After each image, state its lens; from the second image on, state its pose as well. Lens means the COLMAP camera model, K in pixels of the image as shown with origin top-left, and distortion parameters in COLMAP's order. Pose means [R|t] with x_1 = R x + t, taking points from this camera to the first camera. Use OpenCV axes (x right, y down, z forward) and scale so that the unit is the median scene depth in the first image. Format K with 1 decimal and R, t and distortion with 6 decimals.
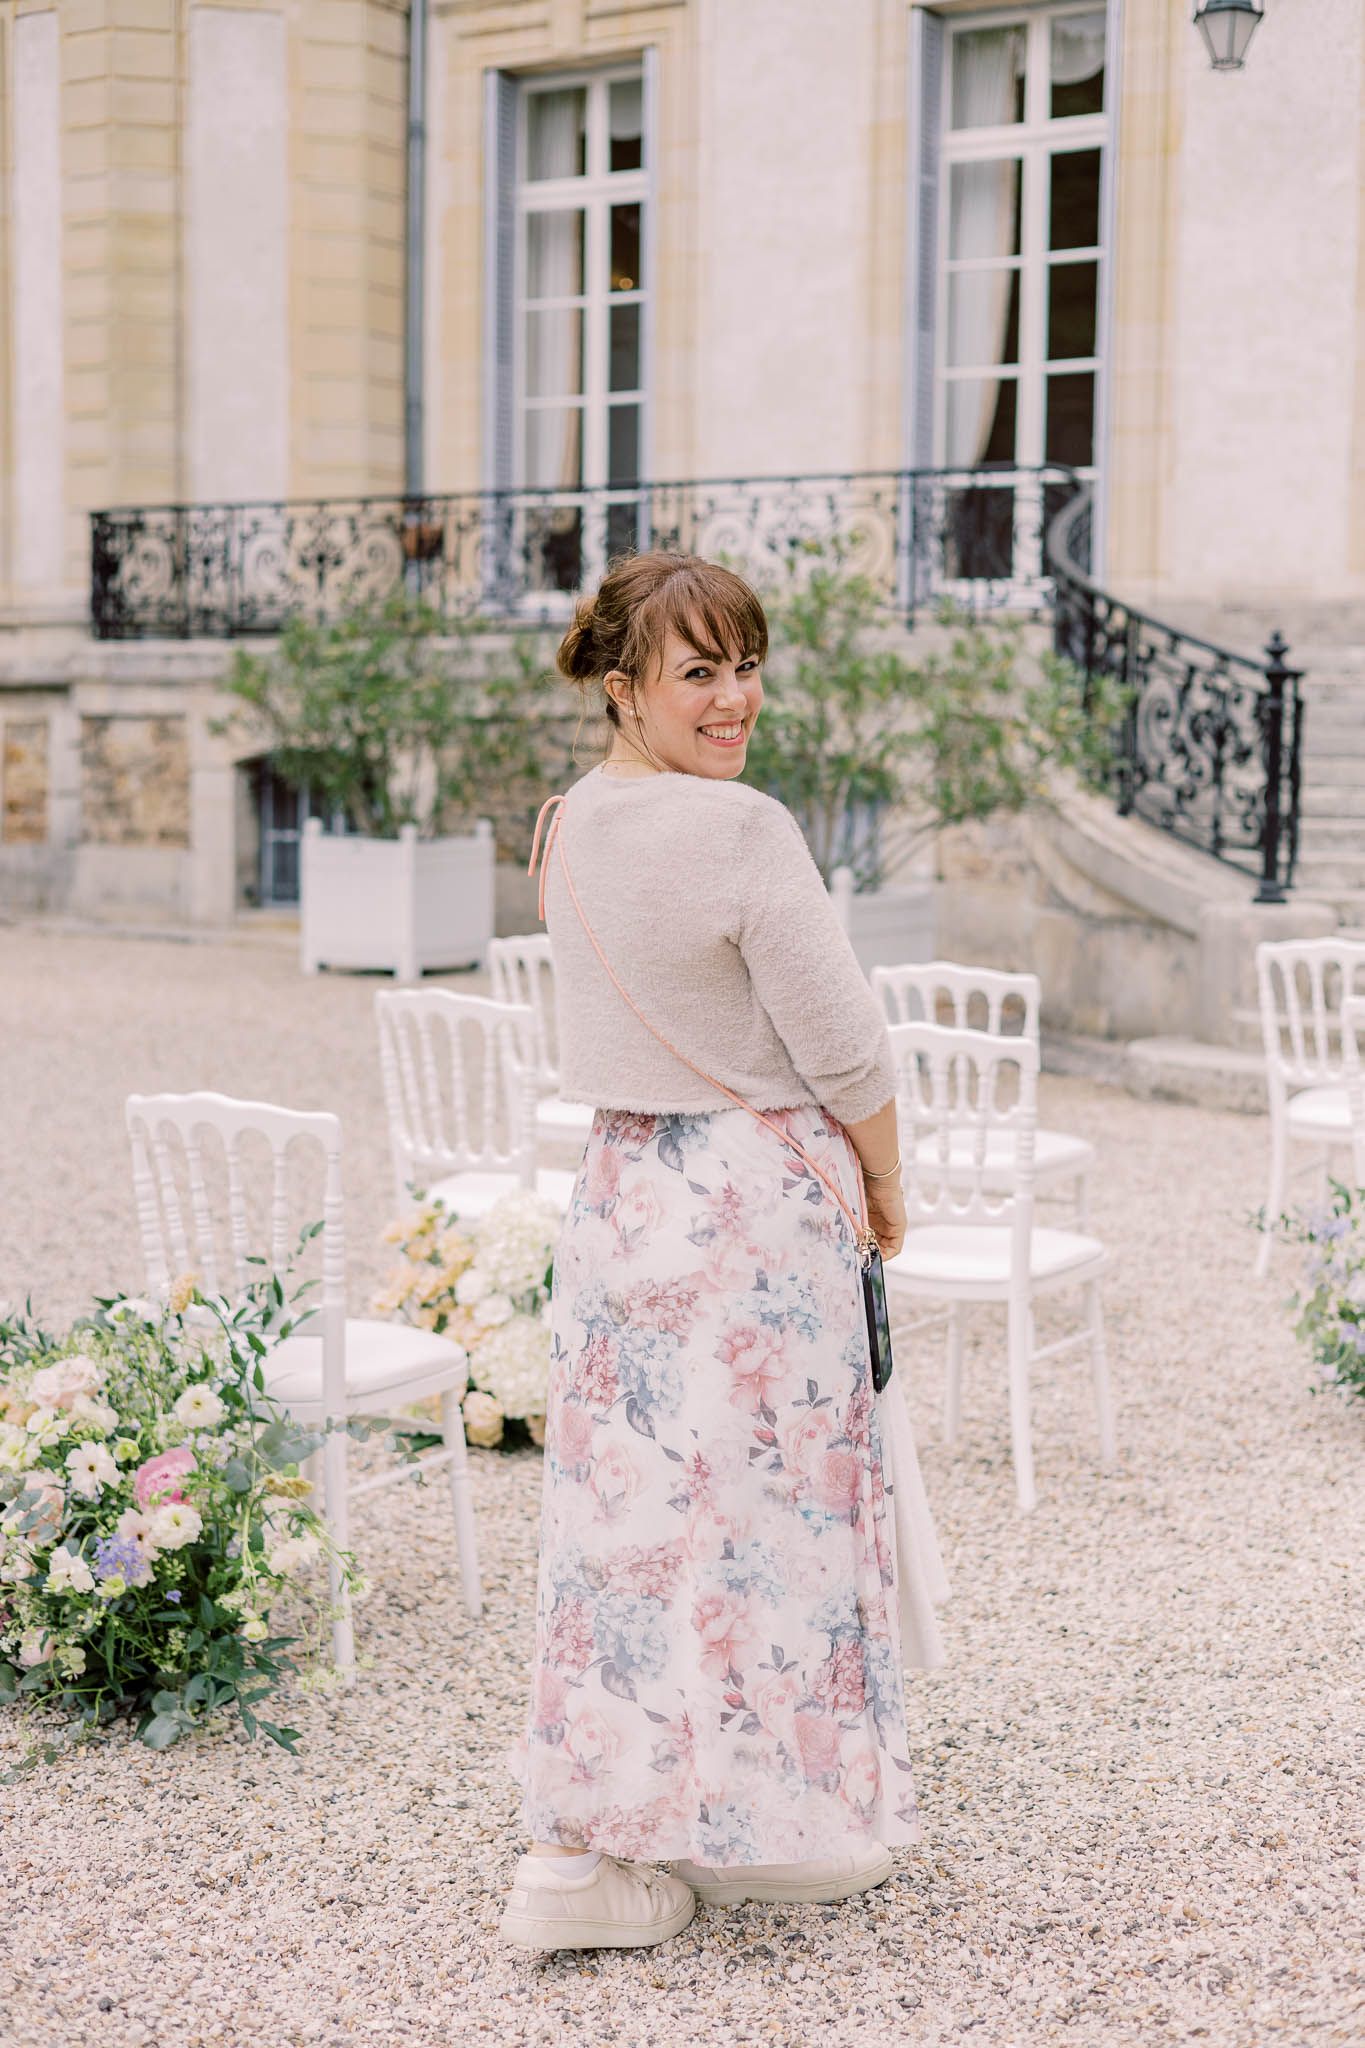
lens RADIAL K [[3275.2, 0, 682.5], [0, 3275.2, 1024.0], [0, 0, 1]] dist [0.006459, 0.054208]
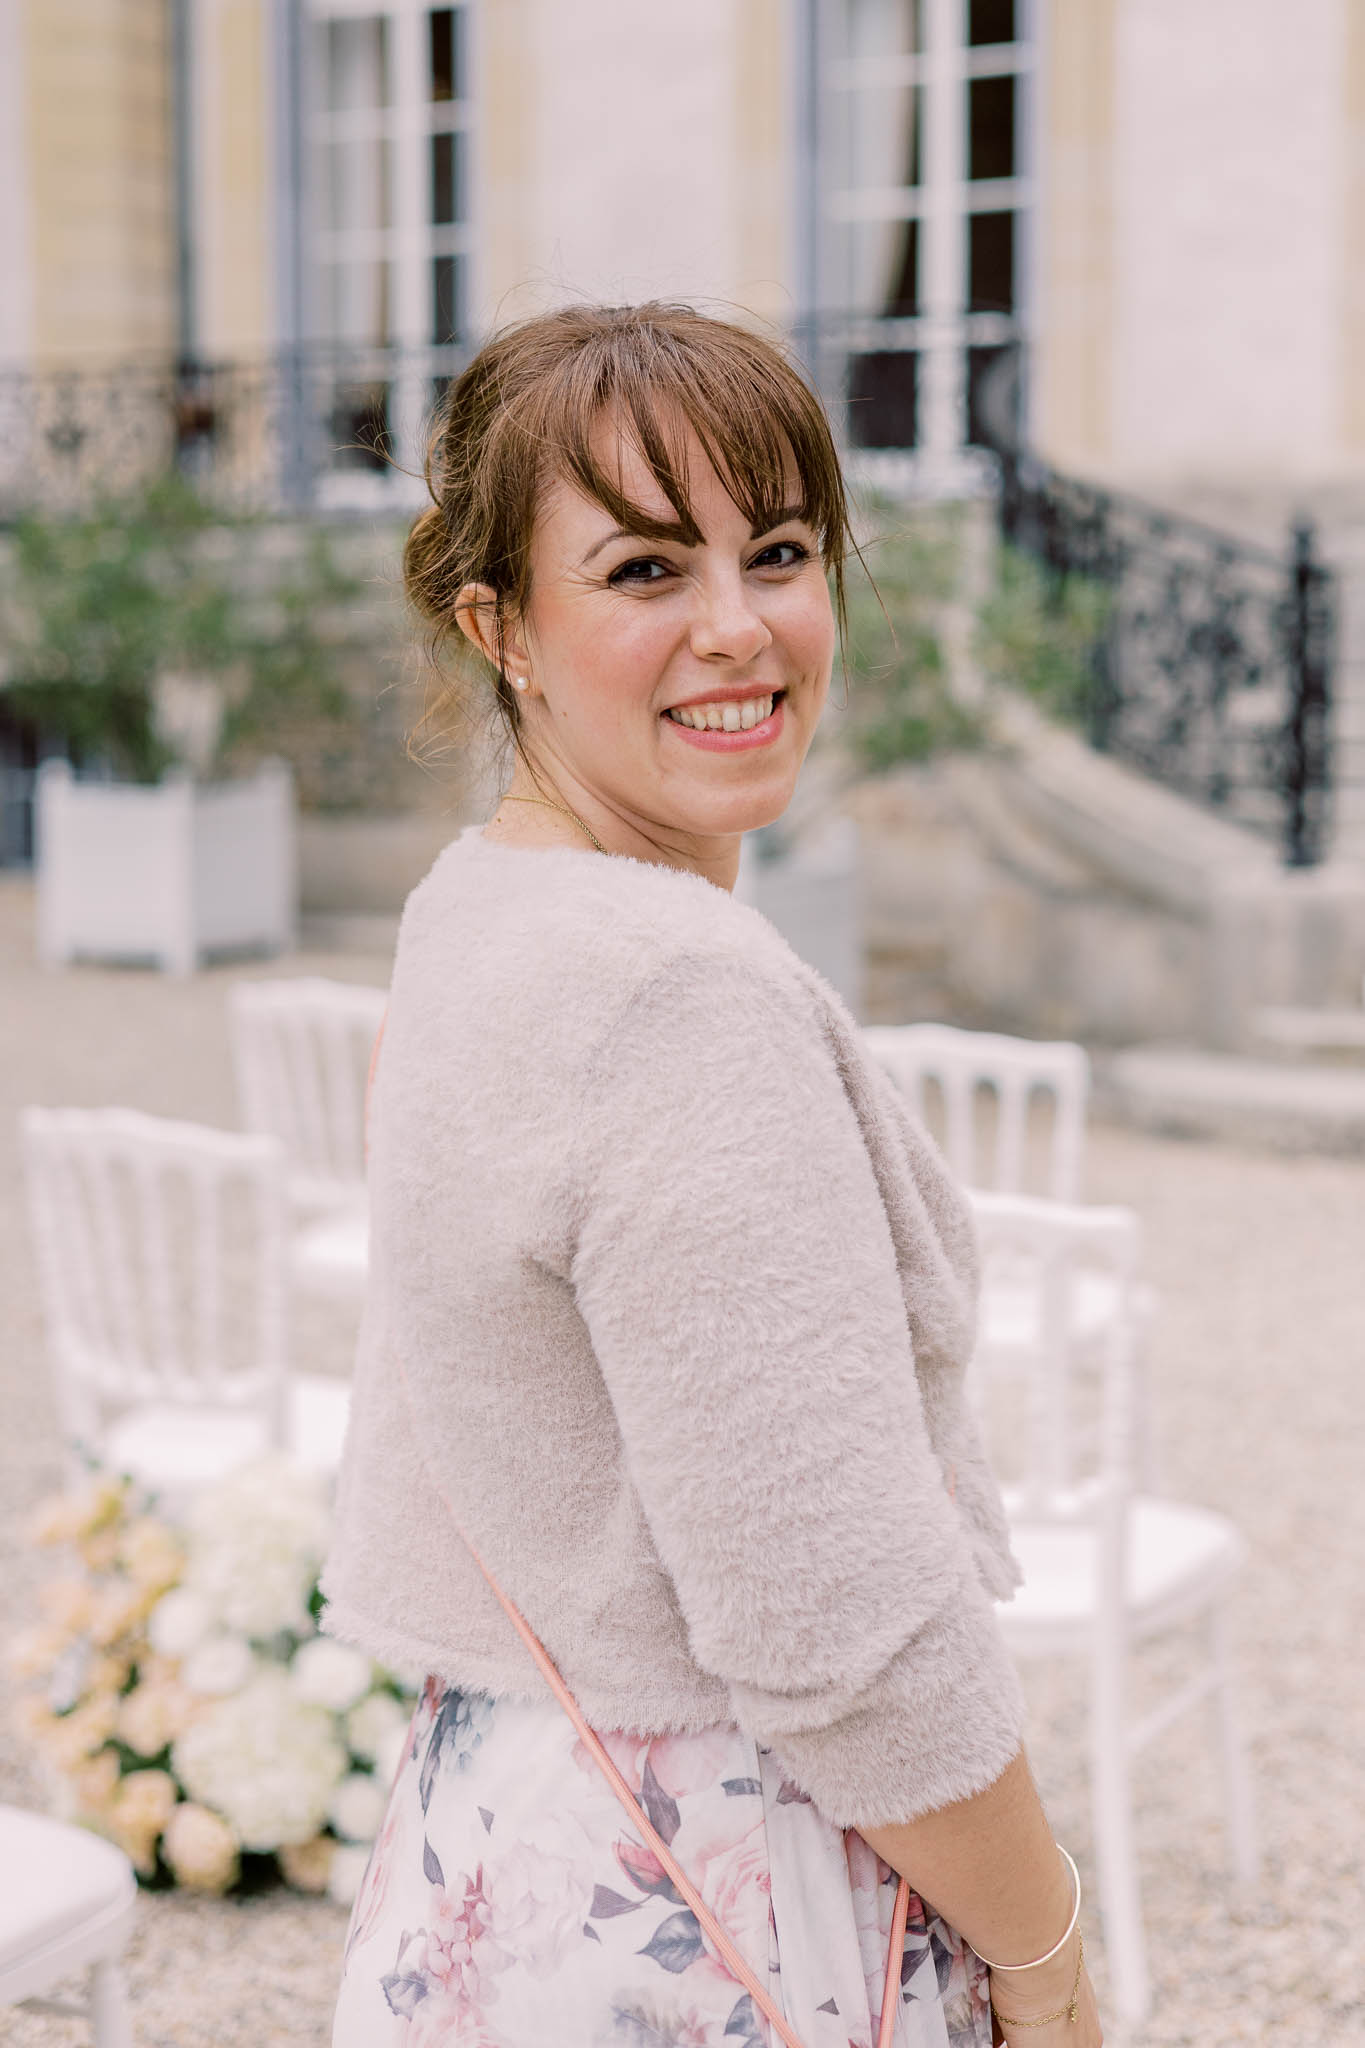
lens RADIAL K [[3275.2, 0, 682.5], [0, 3275.2, 1024.0], [0, 0, 1]] dist [0.006459, 0.054208]
pose [[0.998768, -0.016061, 0.046943, 0.000081], [0.014700, 0.999466, 0.029190, -0.021626], [-0.047387, -0.028464, 0.998471, 0.202581]]
